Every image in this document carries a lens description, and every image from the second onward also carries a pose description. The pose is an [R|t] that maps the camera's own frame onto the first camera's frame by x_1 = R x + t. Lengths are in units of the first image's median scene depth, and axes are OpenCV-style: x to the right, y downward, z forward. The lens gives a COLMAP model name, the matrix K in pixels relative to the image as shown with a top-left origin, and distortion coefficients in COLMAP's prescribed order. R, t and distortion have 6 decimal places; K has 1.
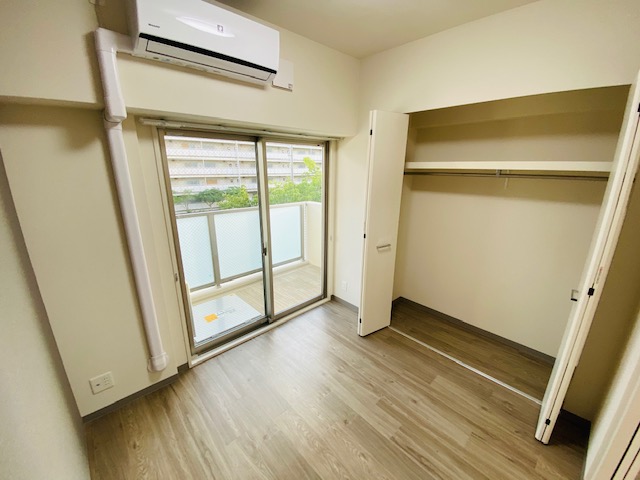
lens RADIAL K [[263.4, 0, 316.1], [0, 263.4, 239.4], [0, 0, 1]] dist [-0.005179, -0.002125]
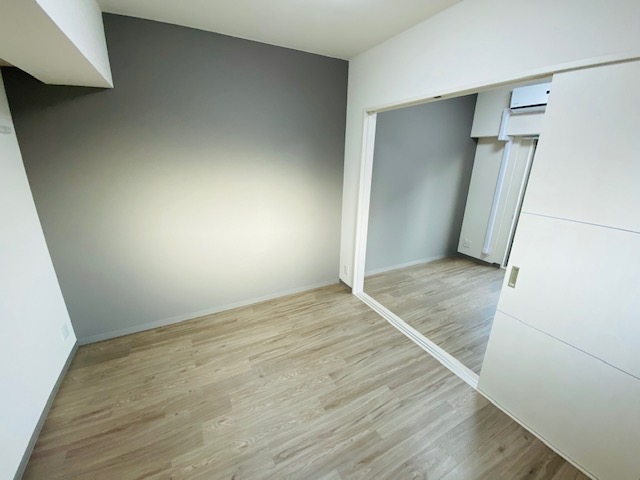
lens RADIAL K [[263.4, 0, 316.6], [0, 263.4, 233.6], [0, 0, 1]] dist [-0.005179, -0.002125]
pose [[-0.264165, 0.261257, -0.928419, 1.543982], [-0.284313, 0.898744, 0.333803, 0.020324], [0.921620, 0.352141, -0.163137, 0.031249]]
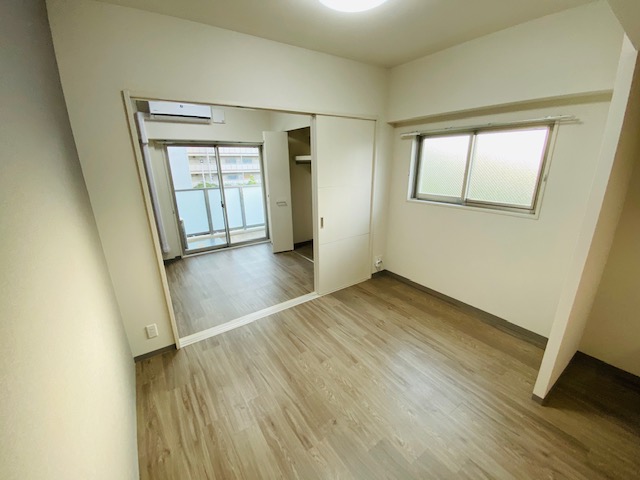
lens RADIAL K [[263.4, 0, 320.0], [0, 263.4, 238.9], [0, 0, 1]] dist [-0.005179, -0.002125]
pose [[0.990408, 0.016334, -0.137206, 0.901628], [-0.013698, 0.999704, 0.020130, 0.284335], [0.137495, -0.018057, 0.990338, -0.921773]]
